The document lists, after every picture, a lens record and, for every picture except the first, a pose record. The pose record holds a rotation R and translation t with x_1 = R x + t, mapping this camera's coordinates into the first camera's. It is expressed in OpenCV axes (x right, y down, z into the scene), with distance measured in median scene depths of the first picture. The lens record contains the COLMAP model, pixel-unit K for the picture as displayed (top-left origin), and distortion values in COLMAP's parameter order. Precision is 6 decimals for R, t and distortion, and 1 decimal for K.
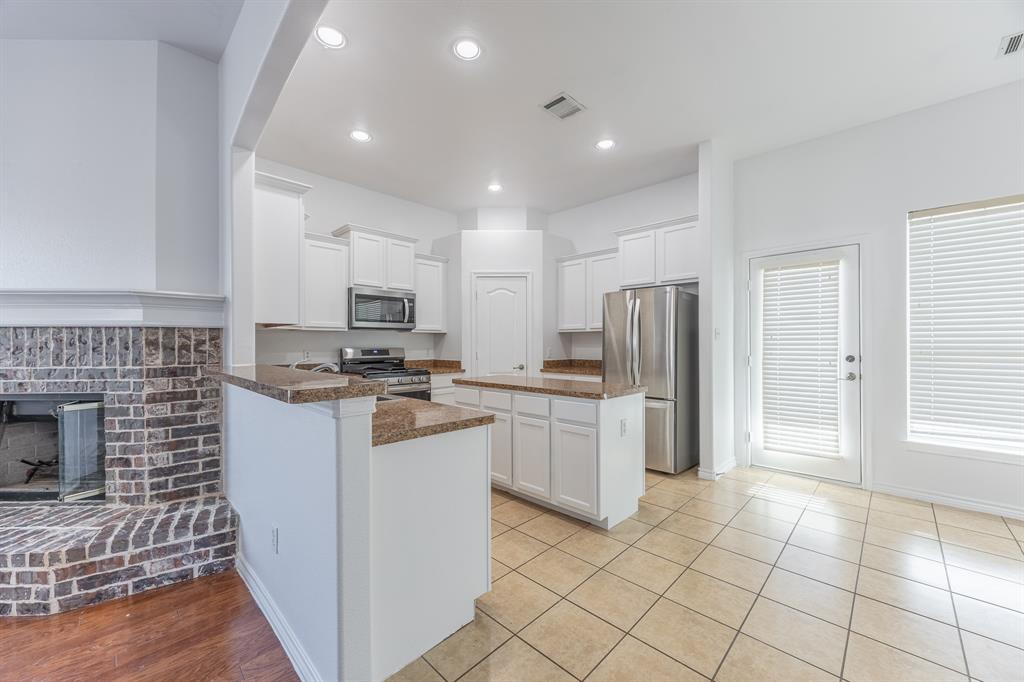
lens RADIAL K [[396.4, 0, 513.3], [0, 396.4, 341.8], [0, 0, 1]] dist [-0.001185, 0.000434]
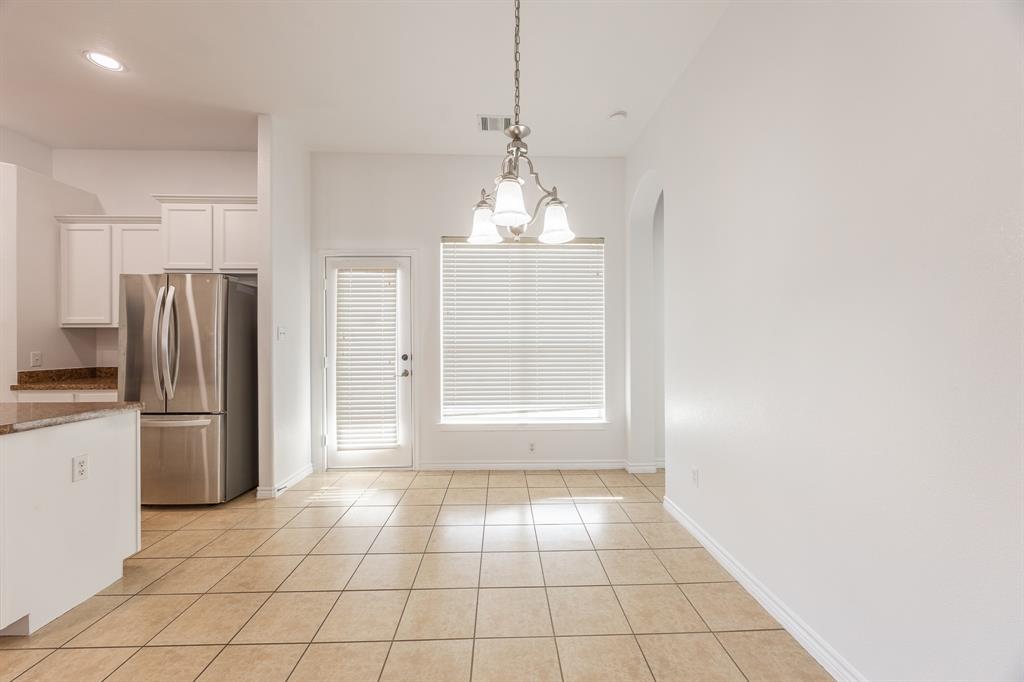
lens RADIAL K [[396.4, 0, 517.2], [0, 396.4, 340.3], [0, 0, 1]] dist [-0.001185, 0.000434]
pose [[0.691002, 0.004541, 0.722838, 0.241221], [-0.000597, 0.999984, -0.005711, 0.000139], [-0.722853, 0.003515, 0.690993, -0.013206]]
